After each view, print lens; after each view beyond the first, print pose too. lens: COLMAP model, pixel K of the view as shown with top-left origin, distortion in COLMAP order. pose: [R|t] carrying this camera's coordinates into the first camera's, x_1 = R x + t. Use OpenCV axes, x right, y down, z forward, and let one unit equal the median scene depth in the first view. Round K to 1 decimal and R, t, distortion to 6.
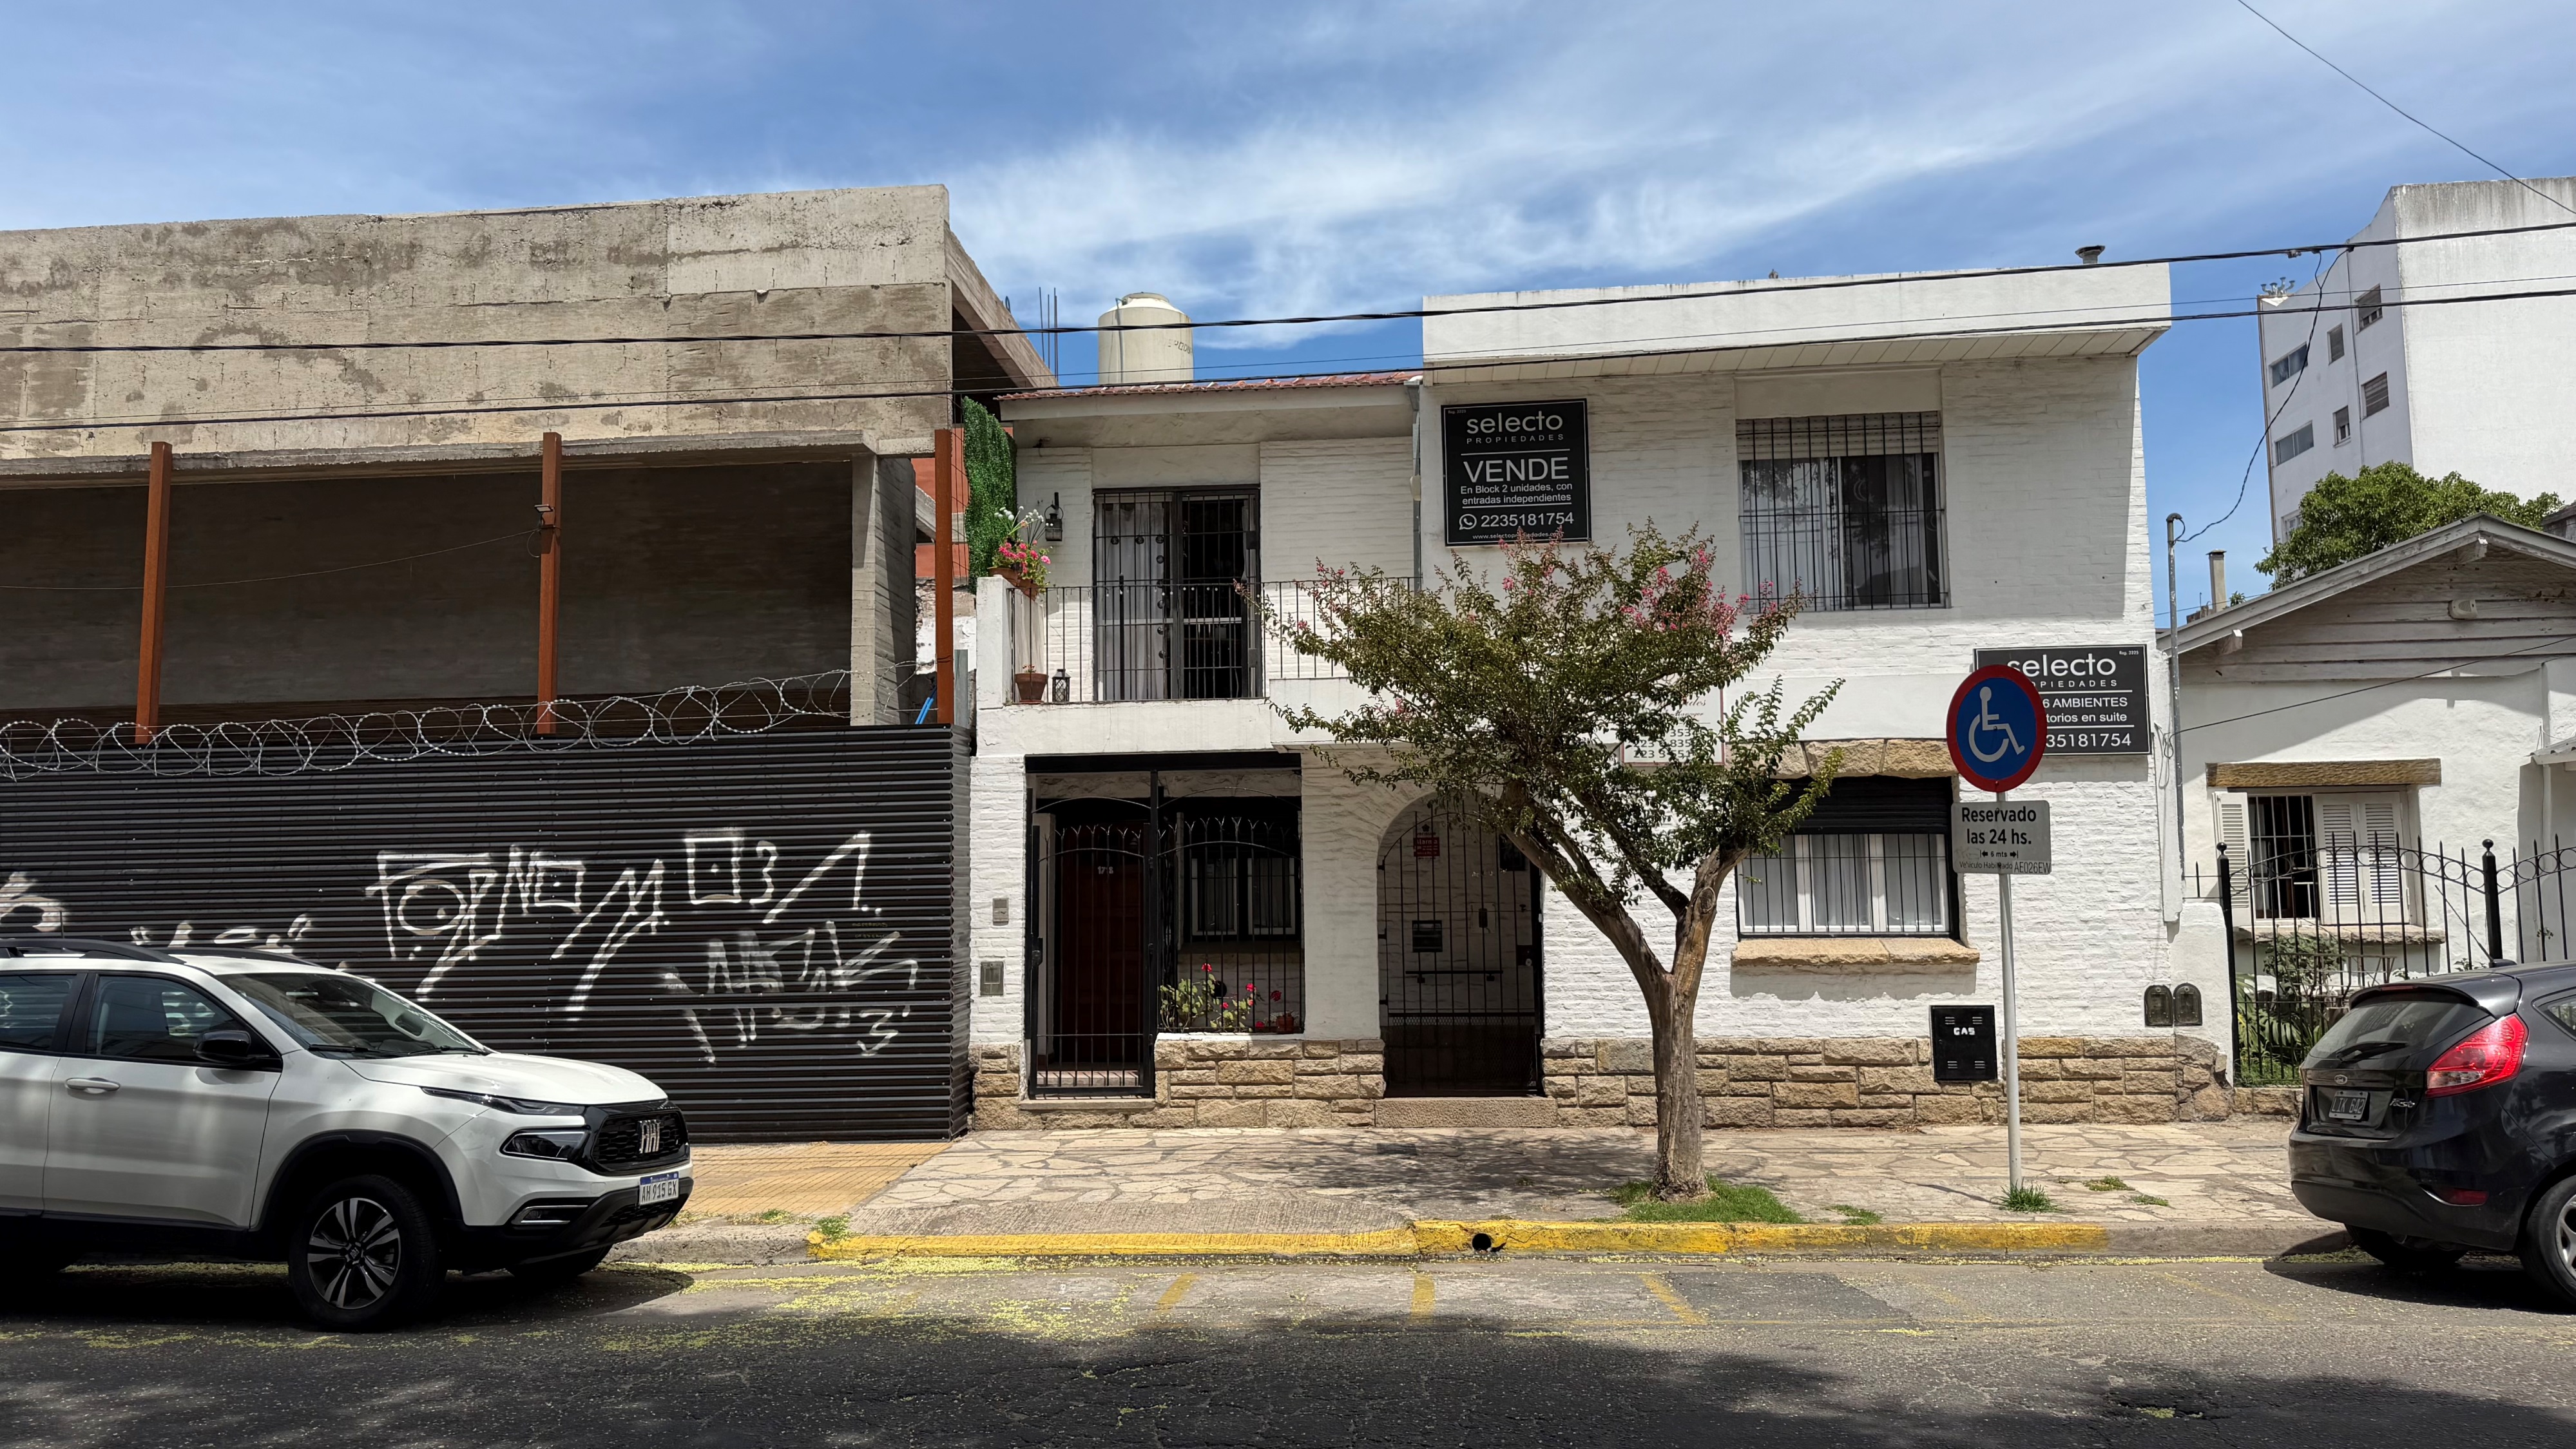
lens RADIAL K [[1872.3, 0, 1275.8], [0, 1872.3, 737.9], [0, 0, 1]] dist [0.050477, -0.069632]
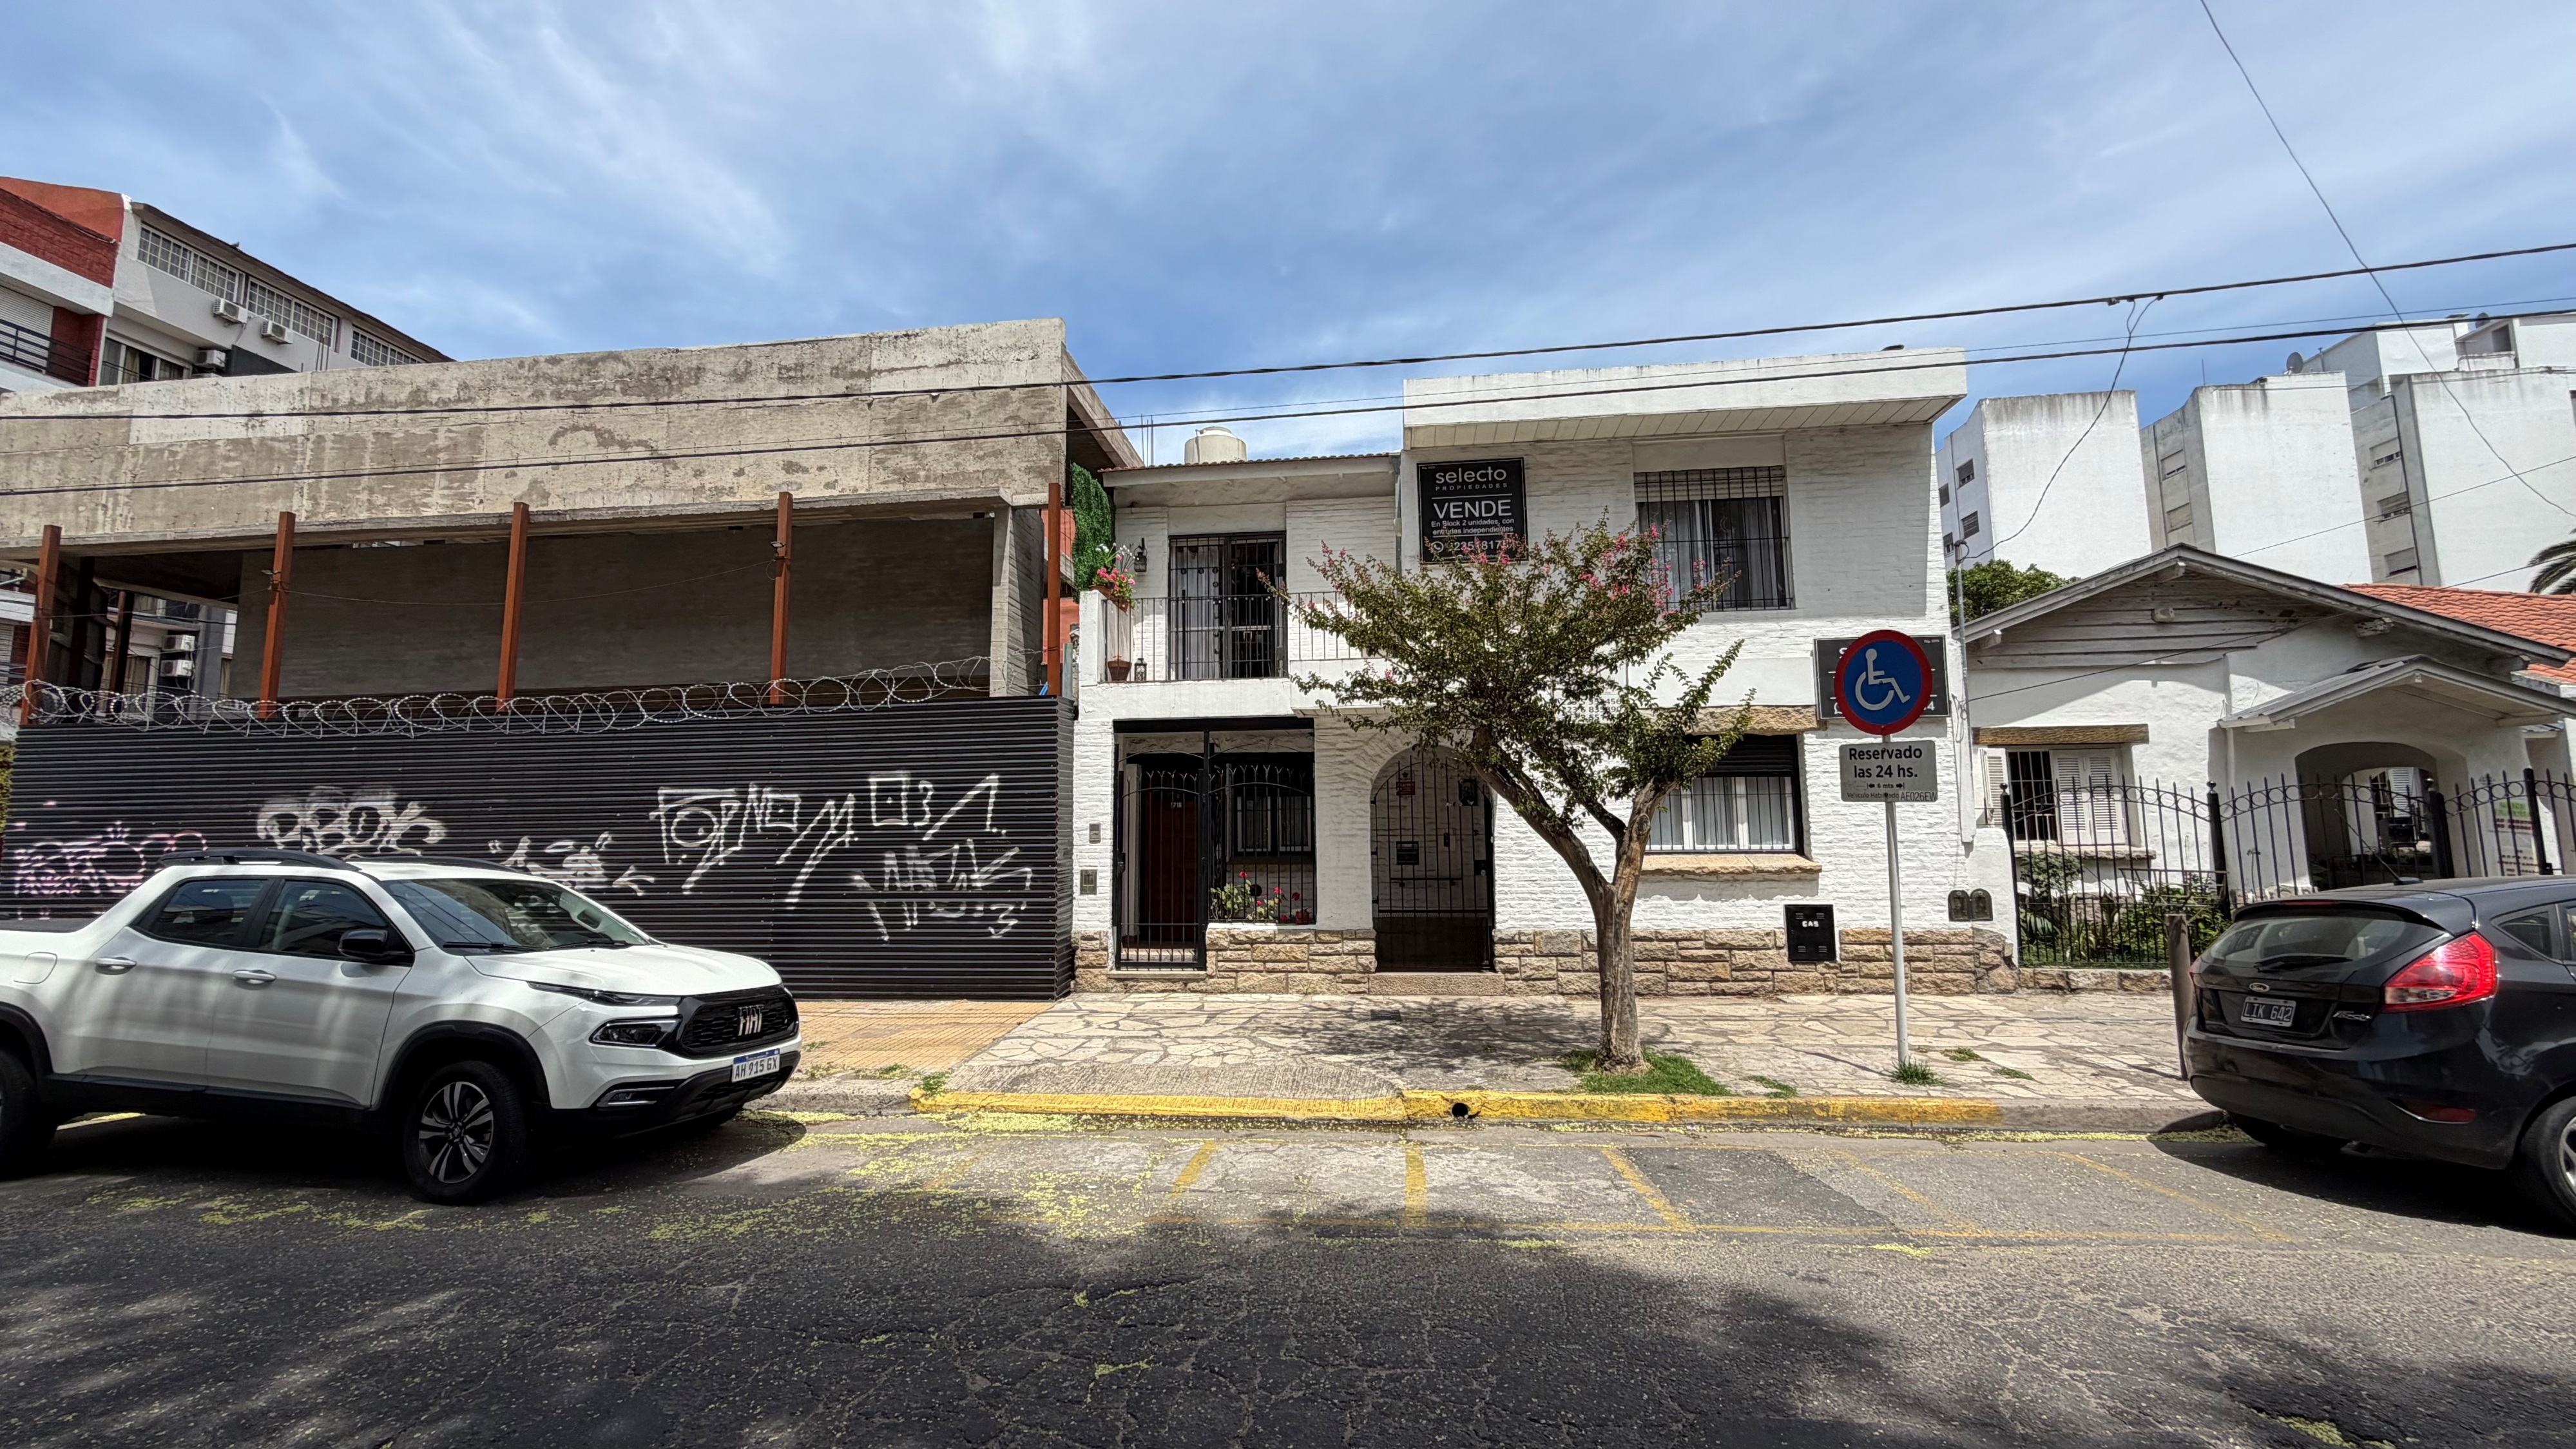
lens RADIAL K [[1058.4, 0, 1271.3], [0, 1058.4, 722.1], [0, 0, 1]] dist [-0.003748, 0.001507]
pose [[0.999364, -0.000016, -0.035664, 0.009925], [-0.000516, 0.999889, -0.014883, 0.023352], [0.035660, 0.014891, 0.999253, 0.231683]]
